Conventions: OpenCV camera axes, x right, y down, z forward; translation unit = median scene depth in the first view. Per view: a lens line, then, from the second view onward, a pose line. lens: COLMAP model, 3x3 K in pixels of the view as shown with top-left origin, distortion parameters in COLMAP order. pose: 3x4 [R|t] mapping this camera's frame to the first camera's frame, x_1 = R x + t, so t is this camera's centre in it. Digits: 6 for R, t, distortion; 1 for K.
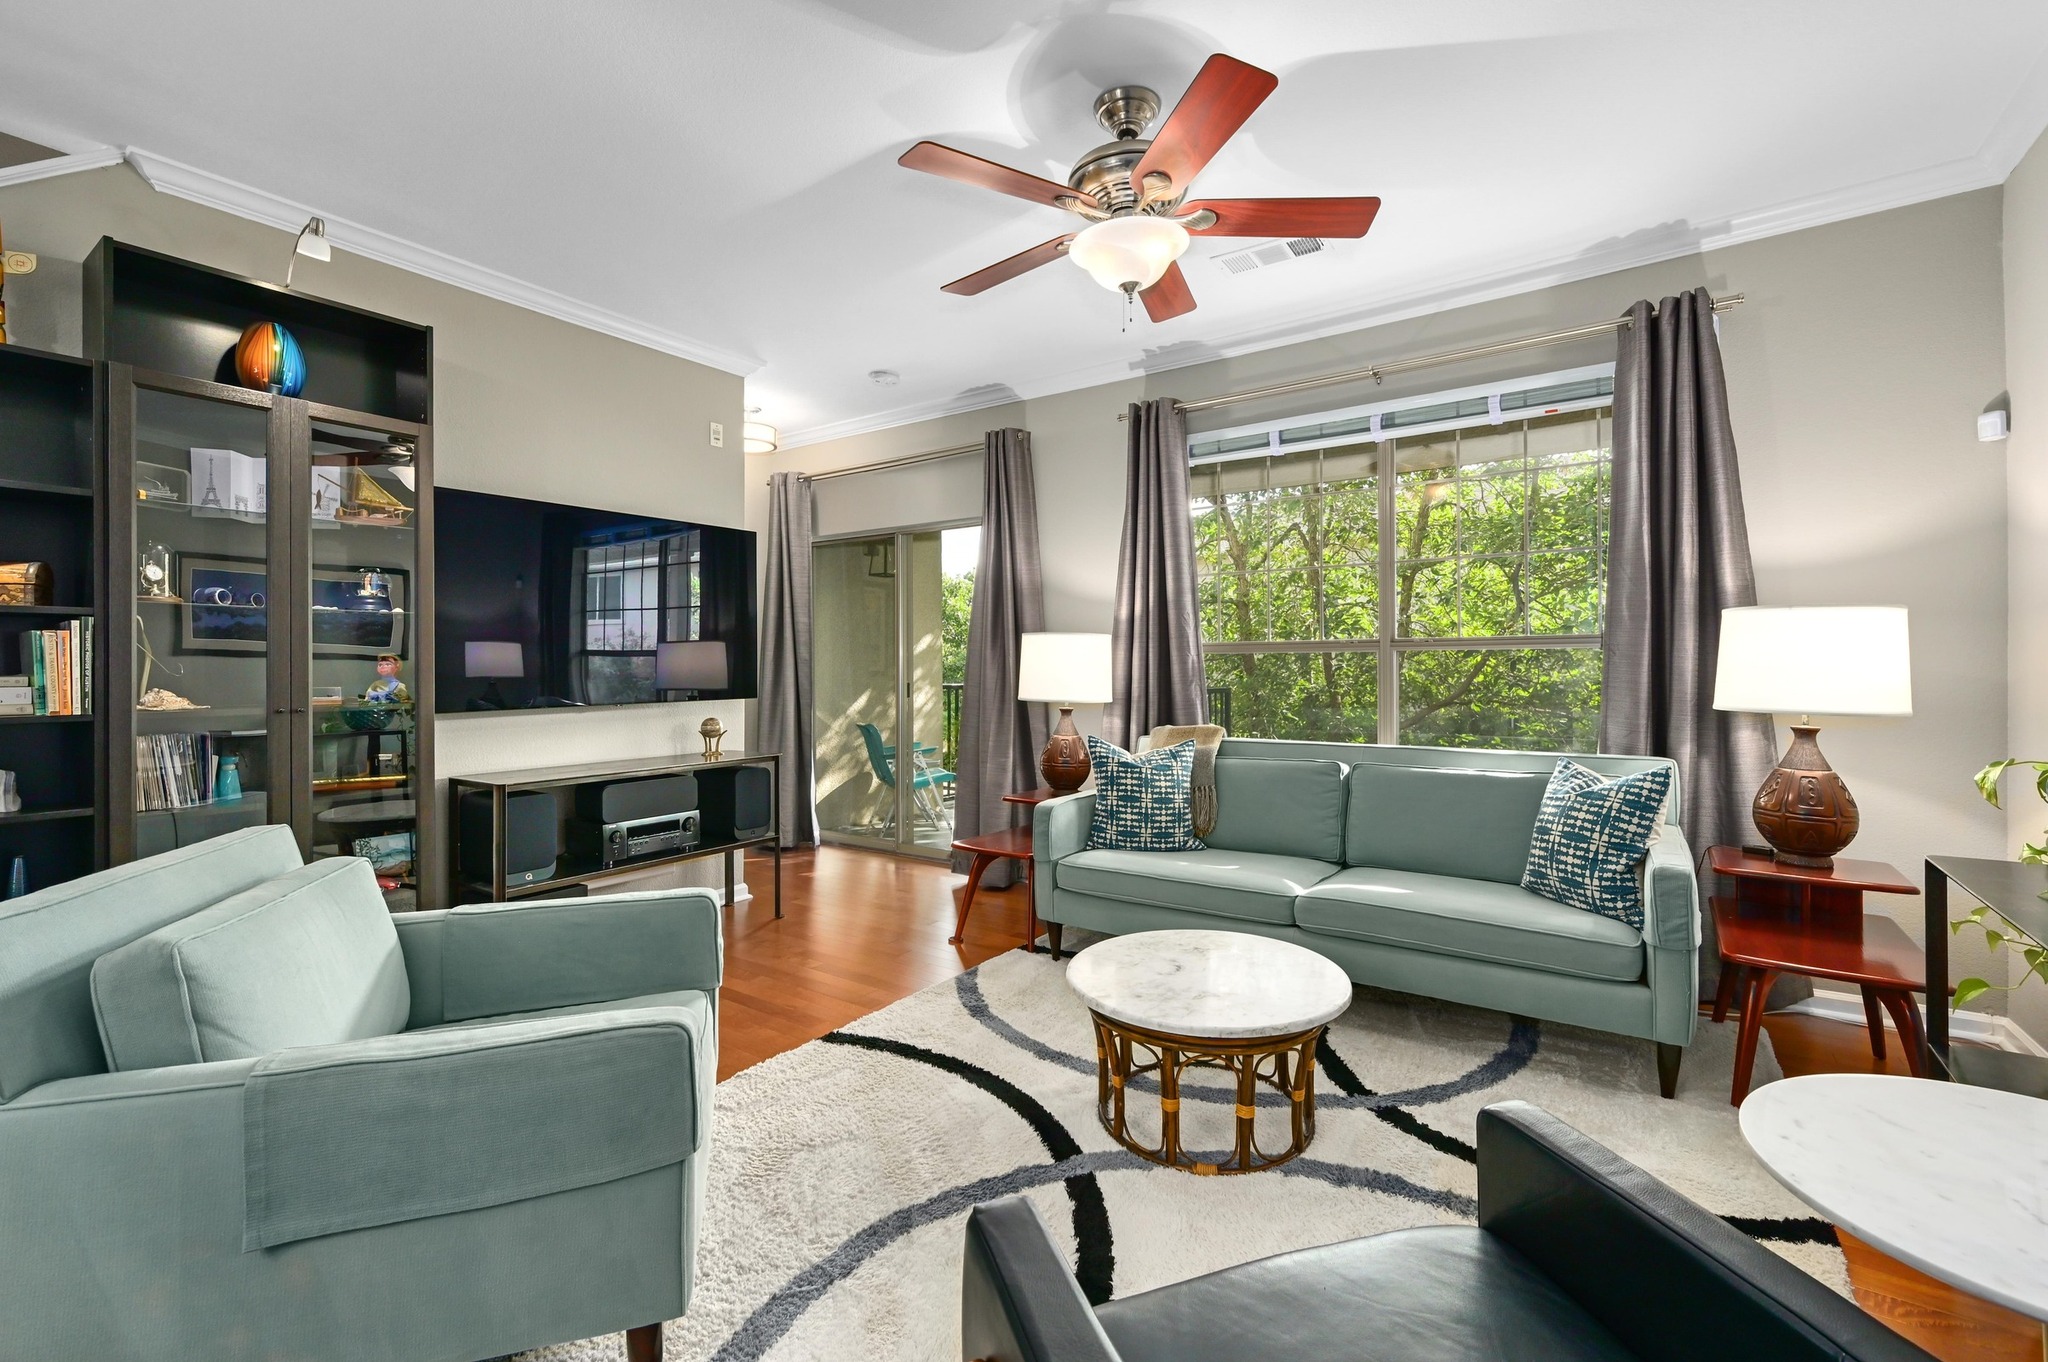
lens RADIAL K [[883.4, 0, 1020.4], [0, 883.4, 665.8], [0, 0, 1]] dist [-0.000310, -0.000135]
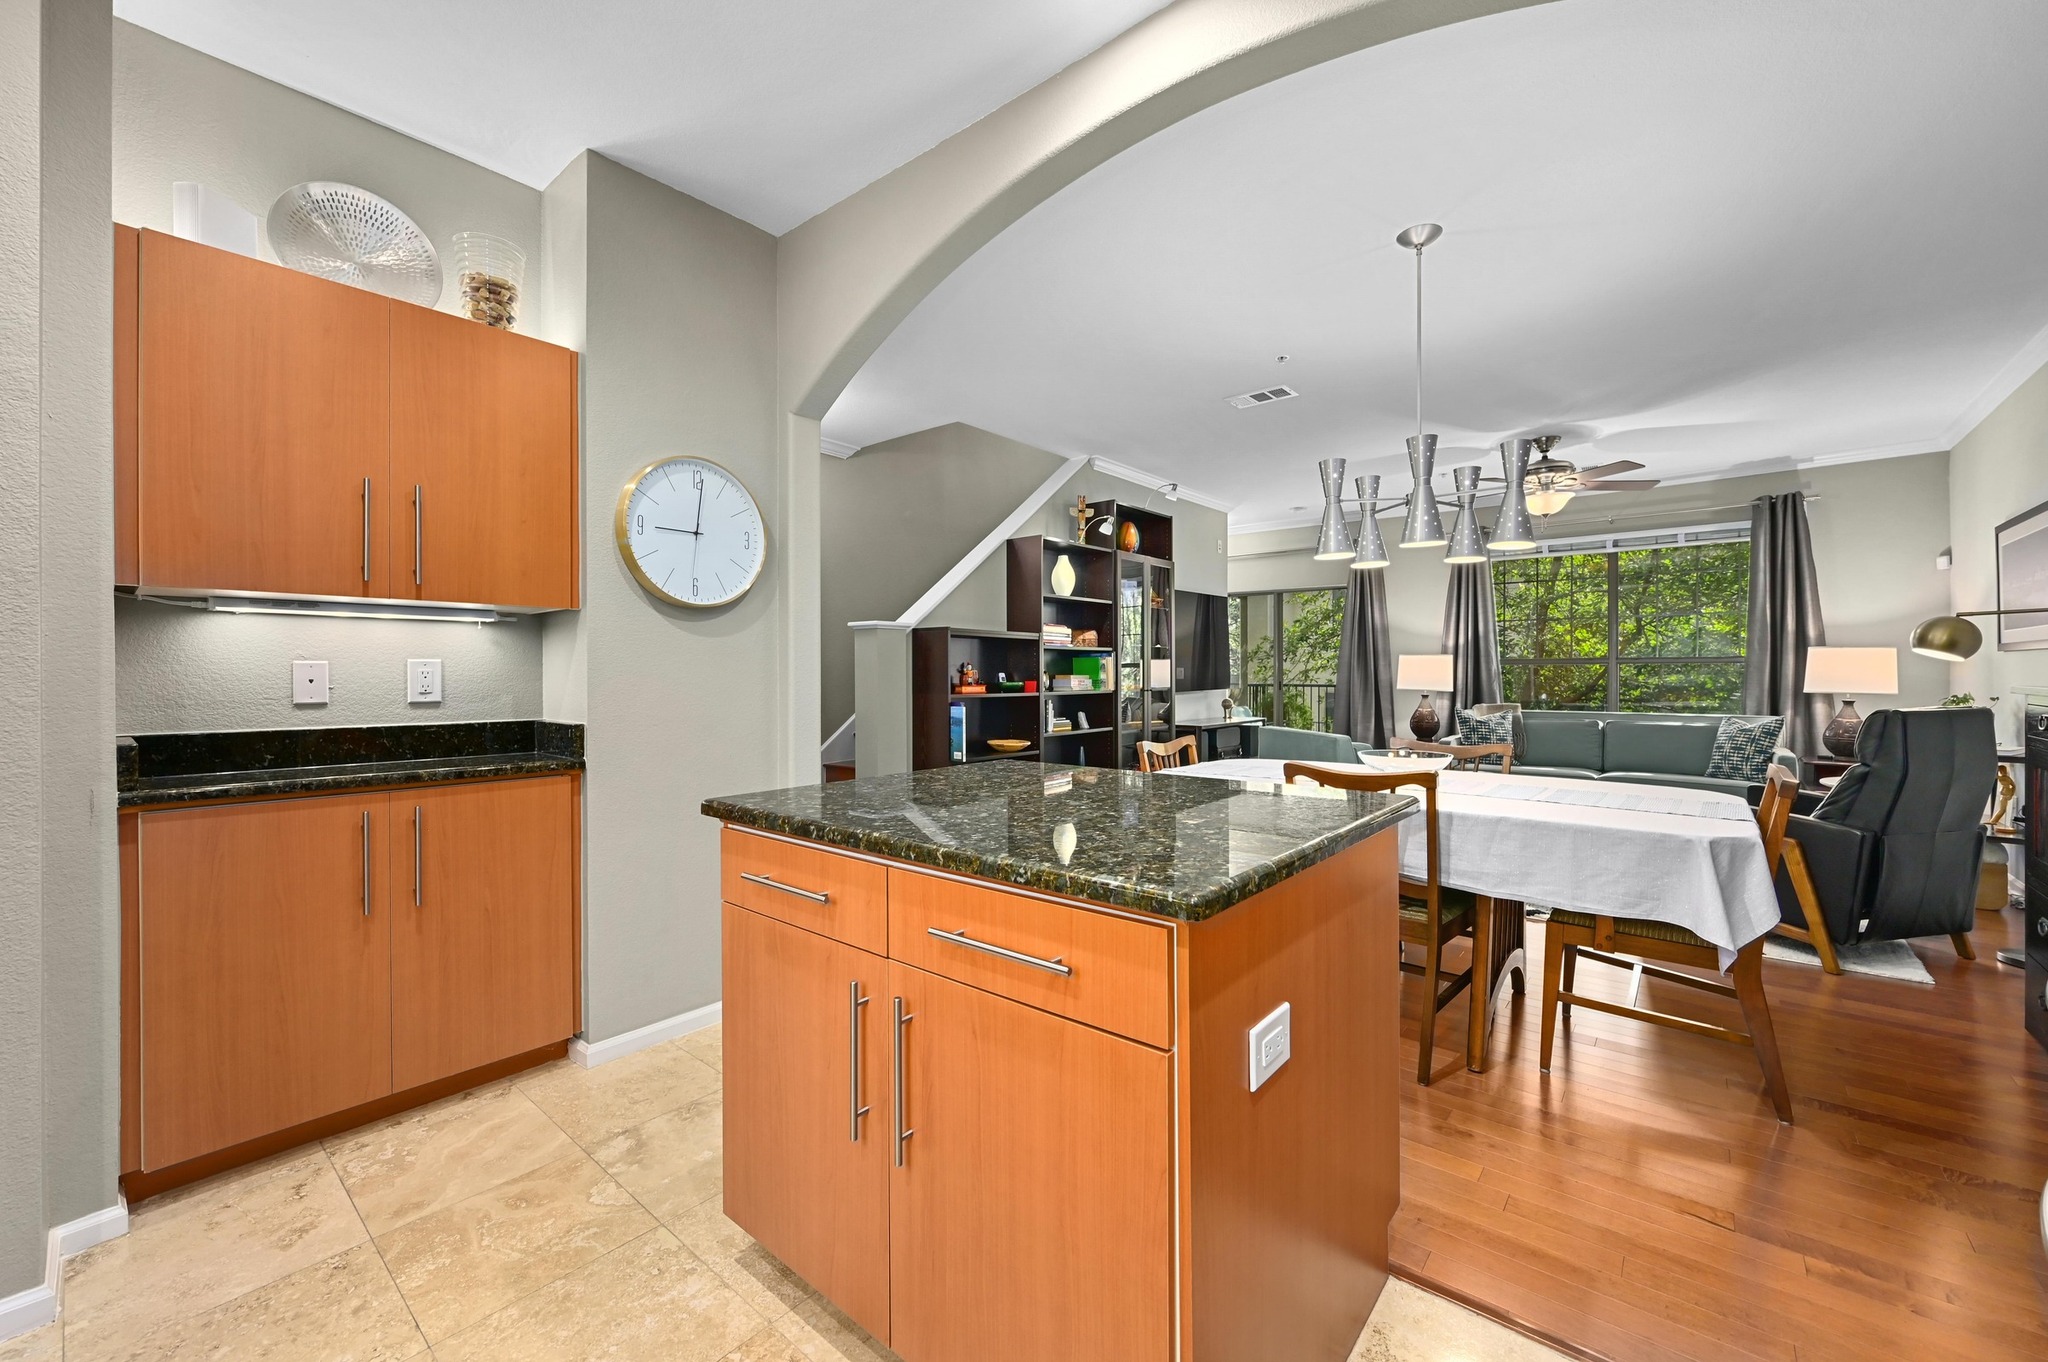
lens RADIAL K [[811.1, 0, 1022.2], [0, 811.1, 677.2], [0, 0, 1]] dist [-0.001965, -0.000162]
pose [[0.995971, 0.002502, -0.089638, -0.893764], [-0.001818, 0.999969, 0.007710, -0.000521], [0.089654, -0.007516, 0.995945, -1.085560]]
